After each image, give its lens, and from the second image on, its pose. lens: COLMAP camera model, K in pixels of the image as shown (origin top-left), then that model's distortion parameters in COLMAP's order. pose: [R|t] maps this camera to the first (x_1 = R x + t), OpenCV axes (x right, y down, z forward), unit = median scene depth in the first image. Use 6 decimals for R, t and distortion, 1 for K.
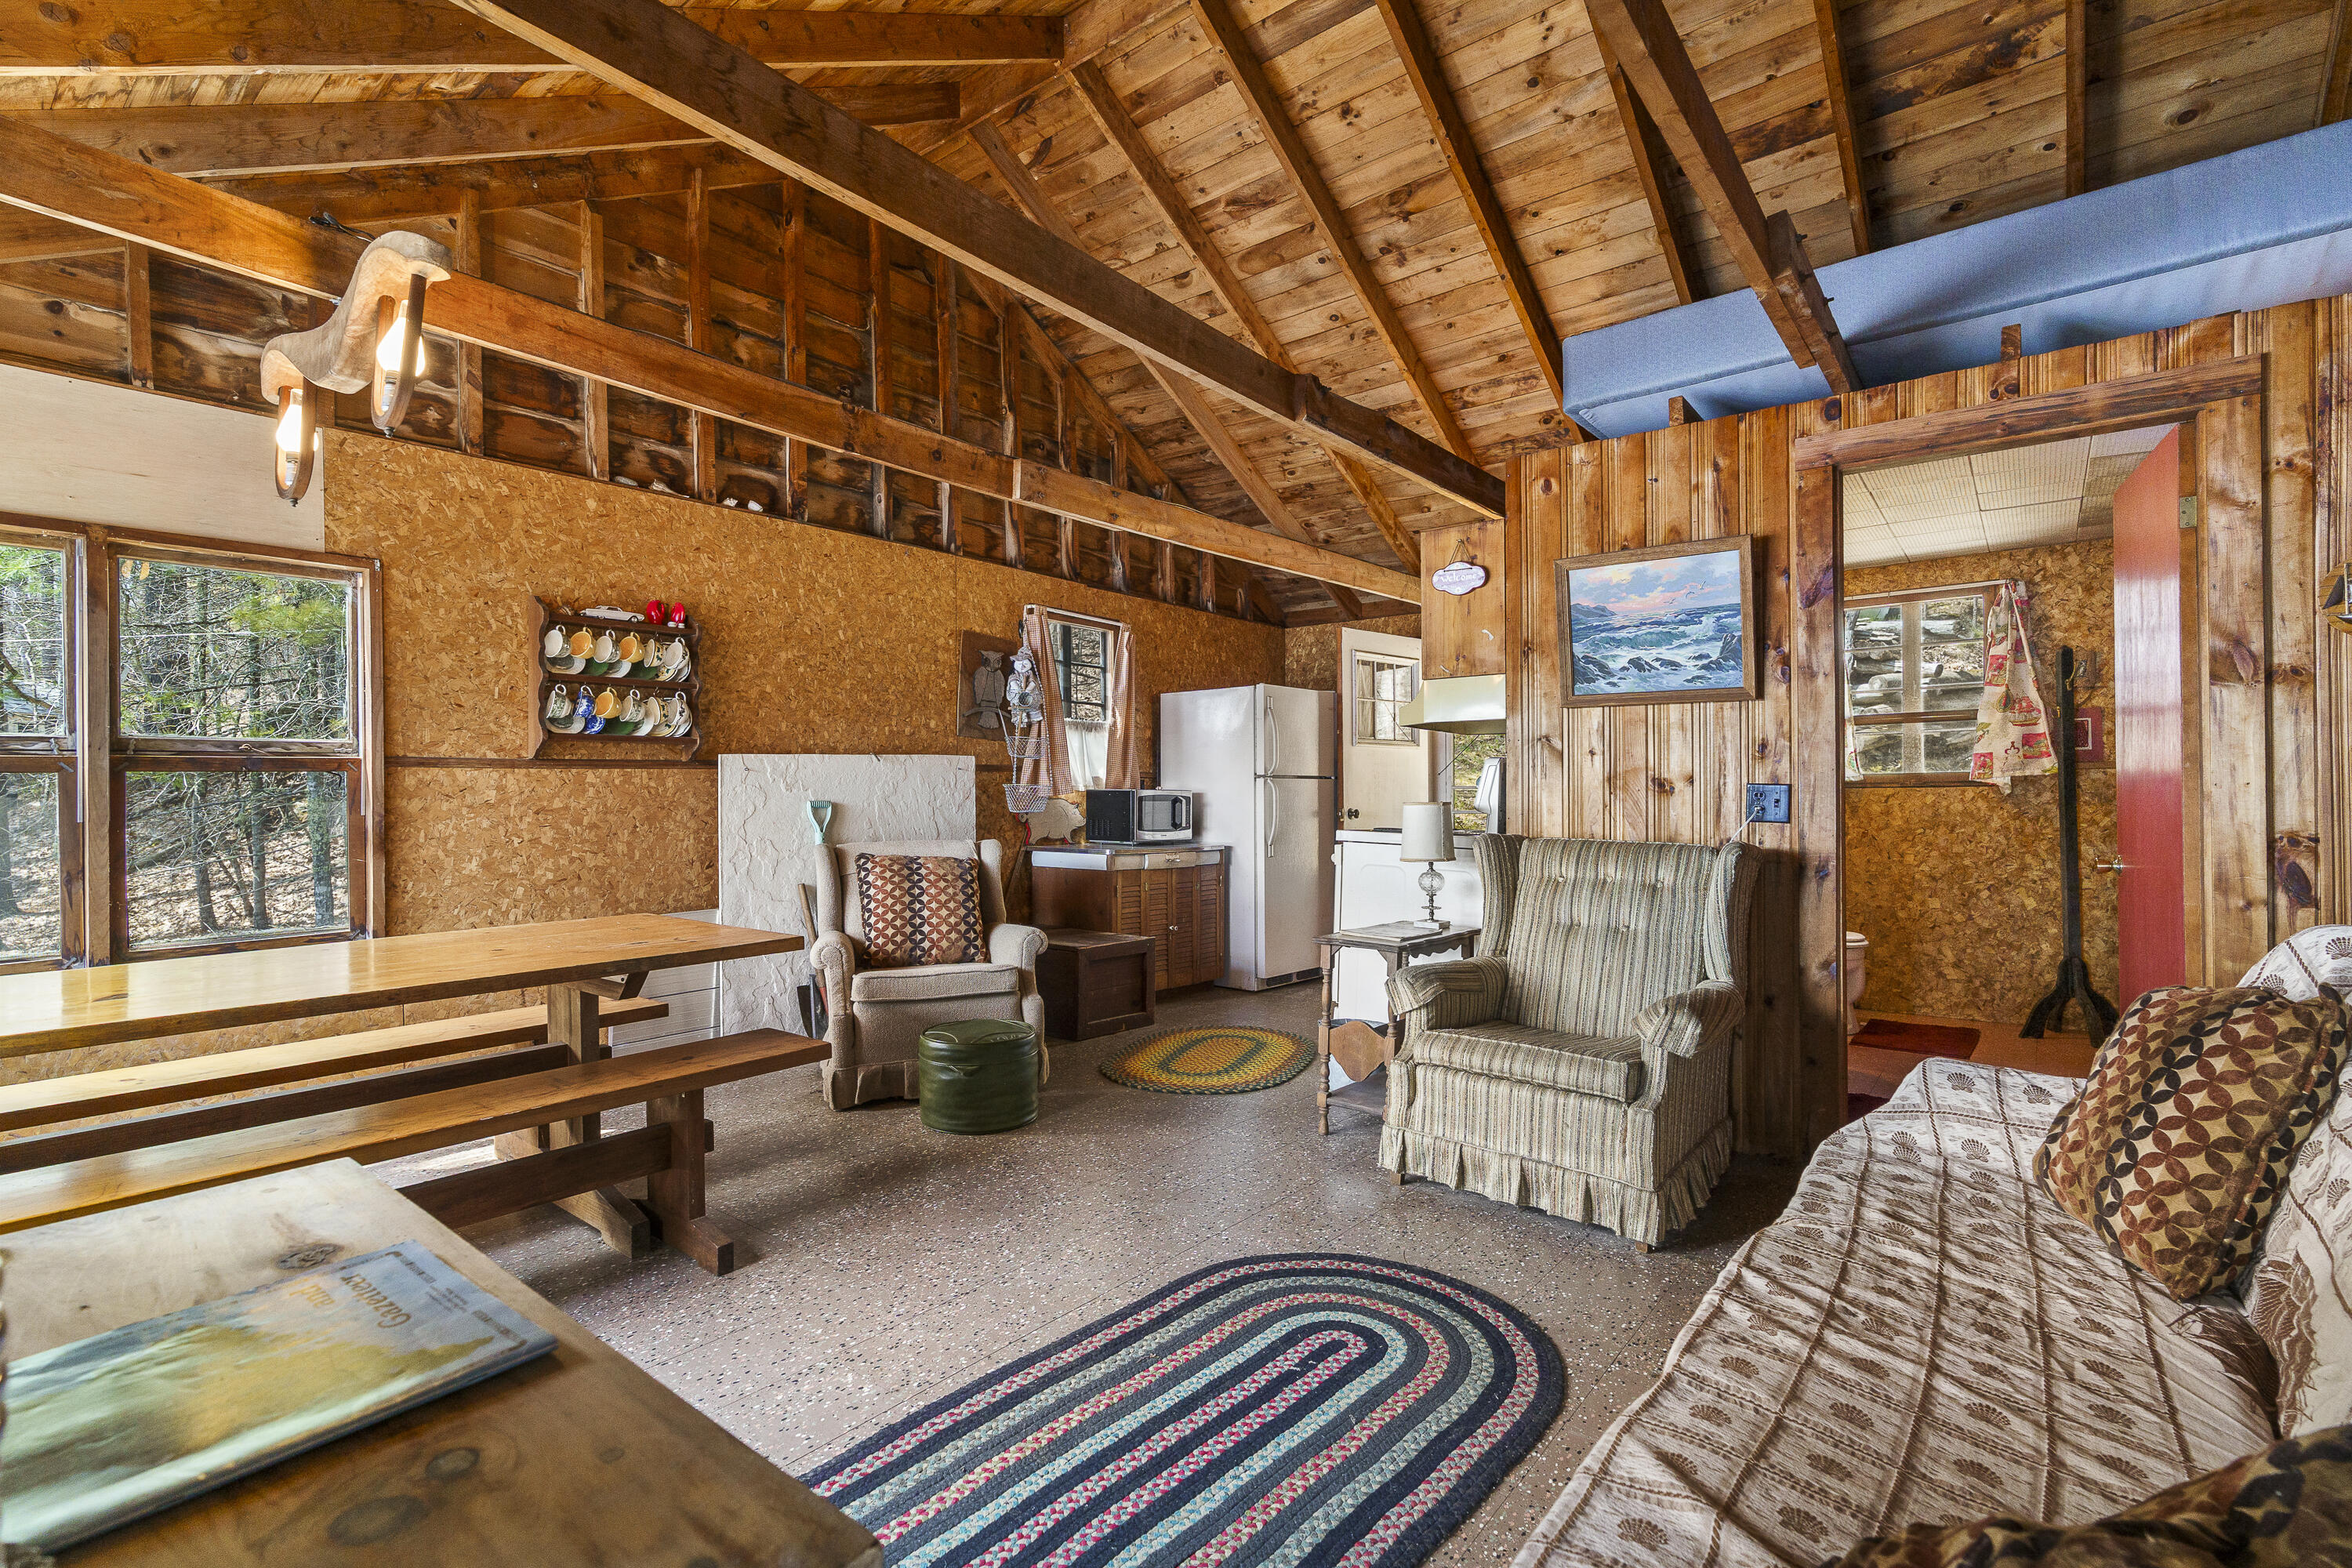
lens RADIAL K [[1095.0, 0, 1163.9], [0, 1095.0, 774.7], [0, 0, 1]] dist [-0.000704, 0.002613]
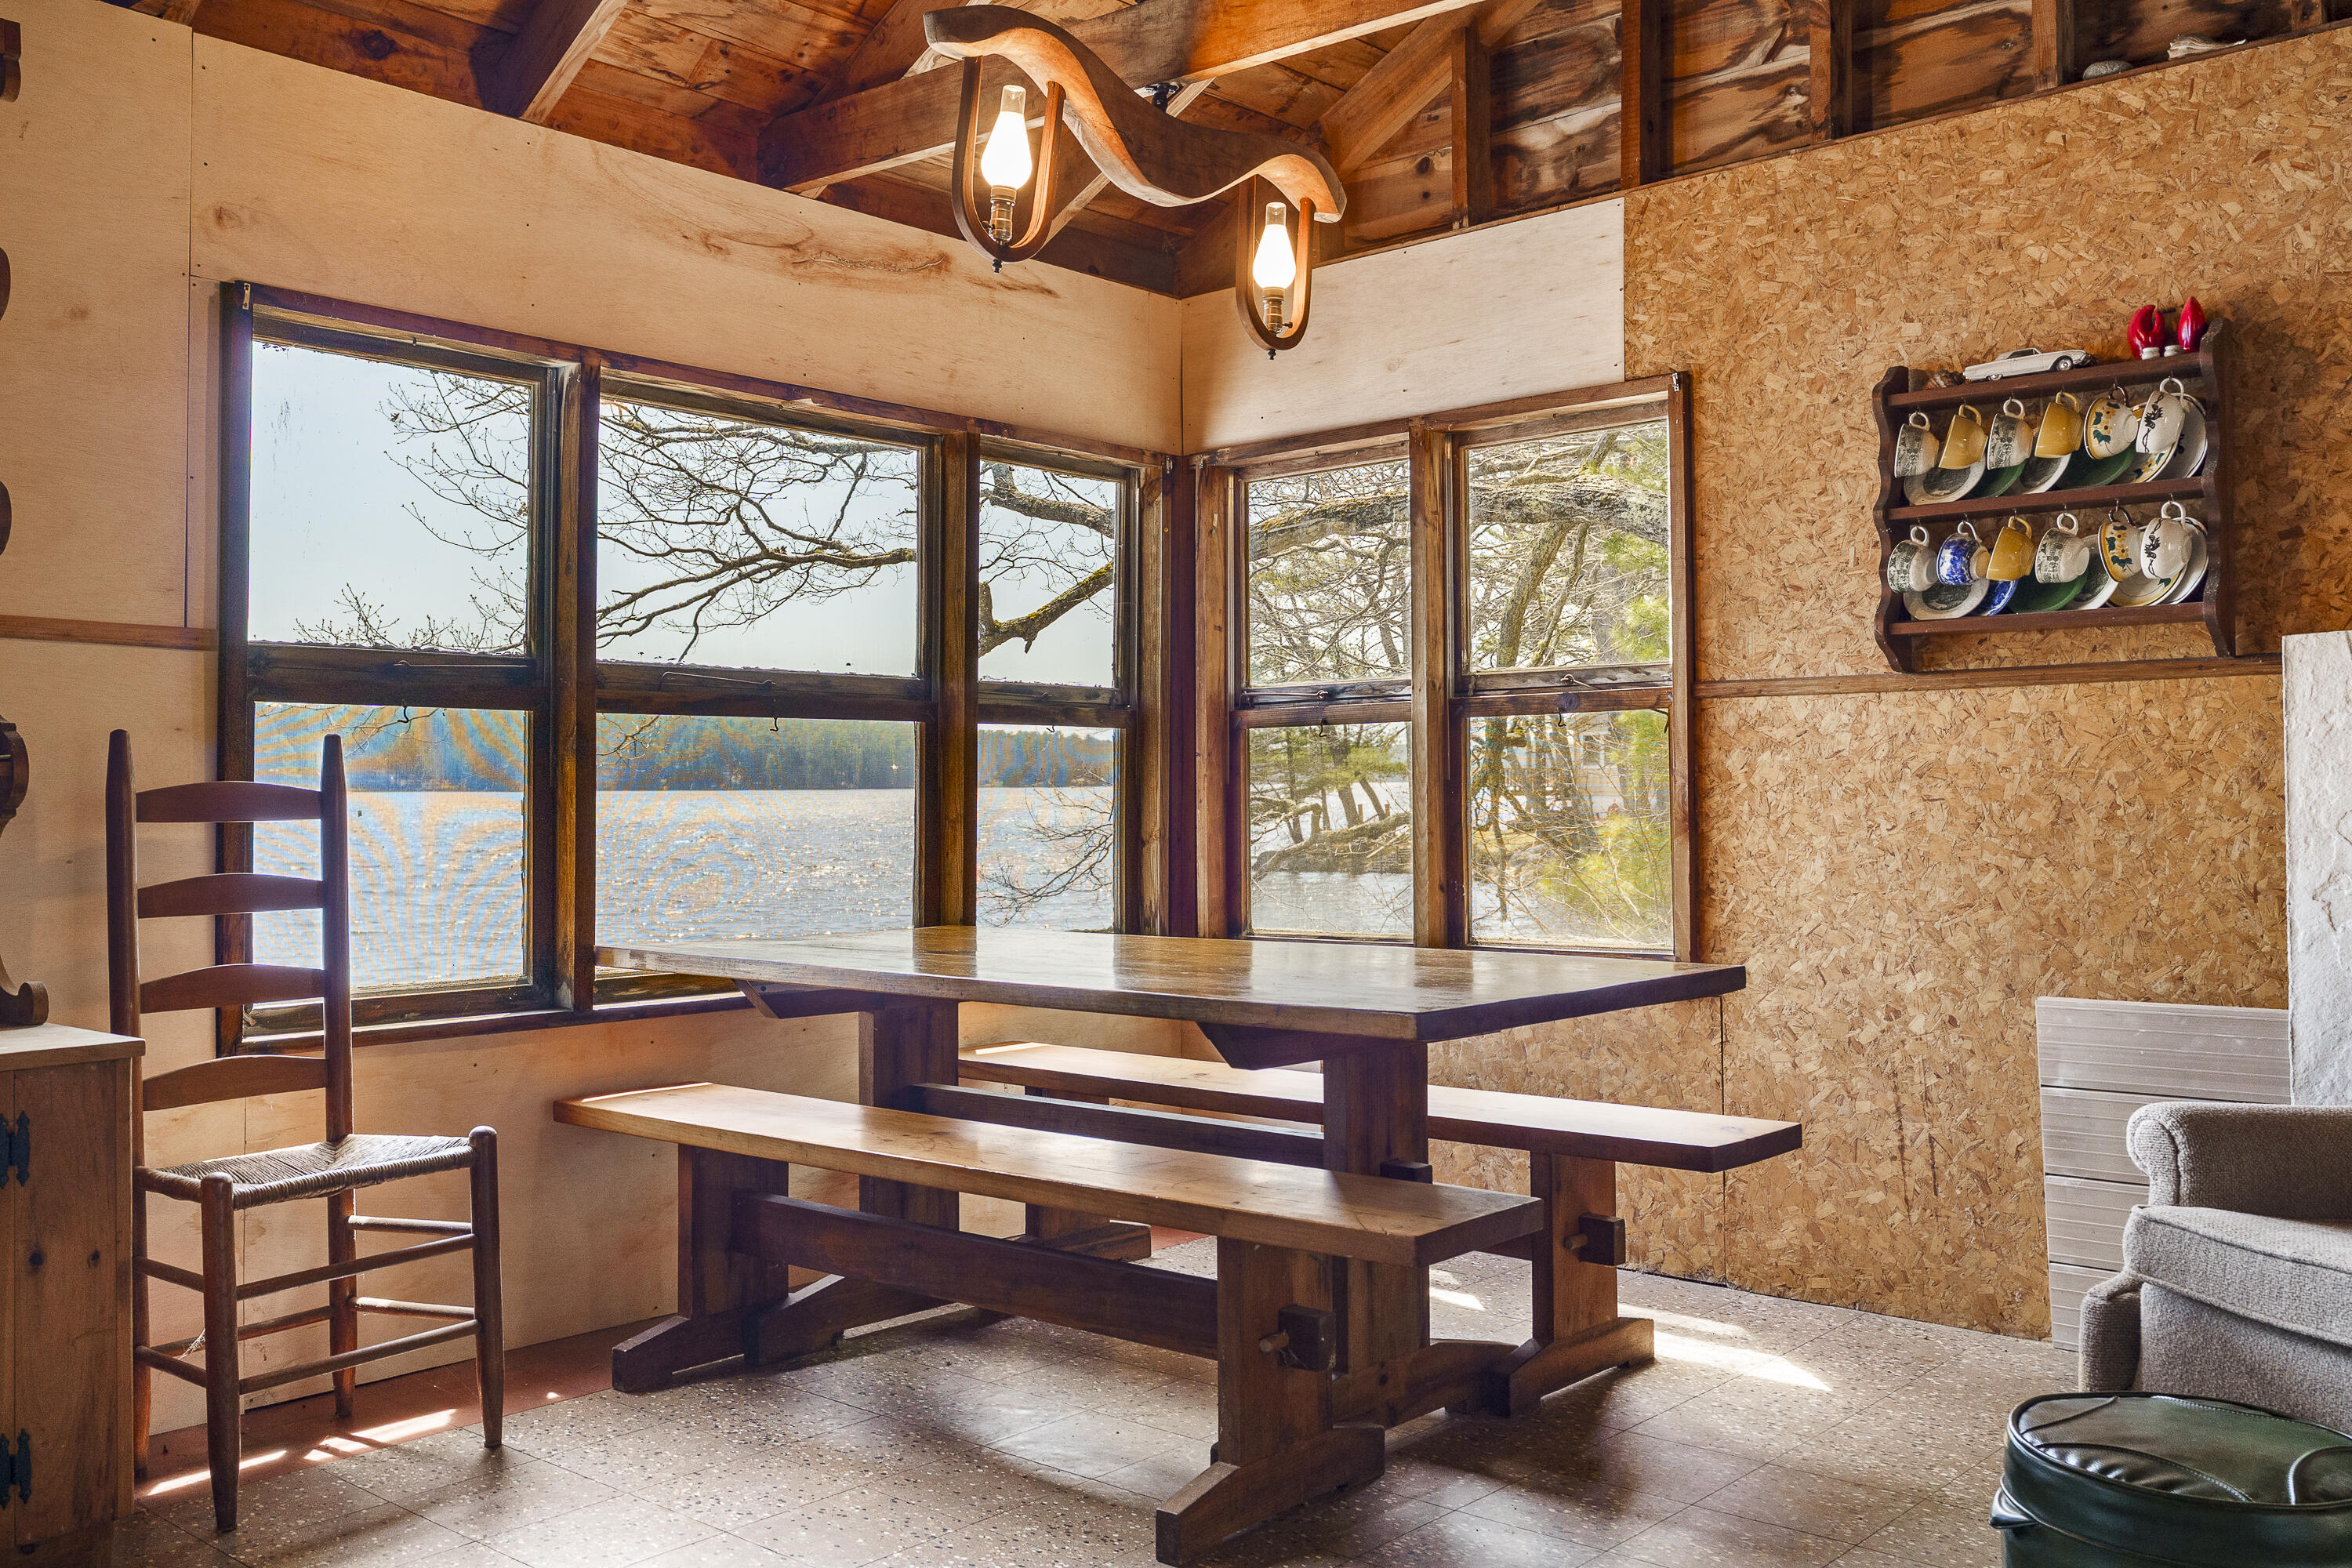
lens RADIAL K [[1979.8, 0, 1166.7], [0, 1979.8, 745.7], [0, 0, 1]] dist [0.006788, -0.004190]
pose [[-0.029374, -0.014006, -0.999470, 0.707825], [0.020464, 0.999684, -0.014610, 0.049264], [0.999359, -0.020883, -0.029078, 1.176615]]
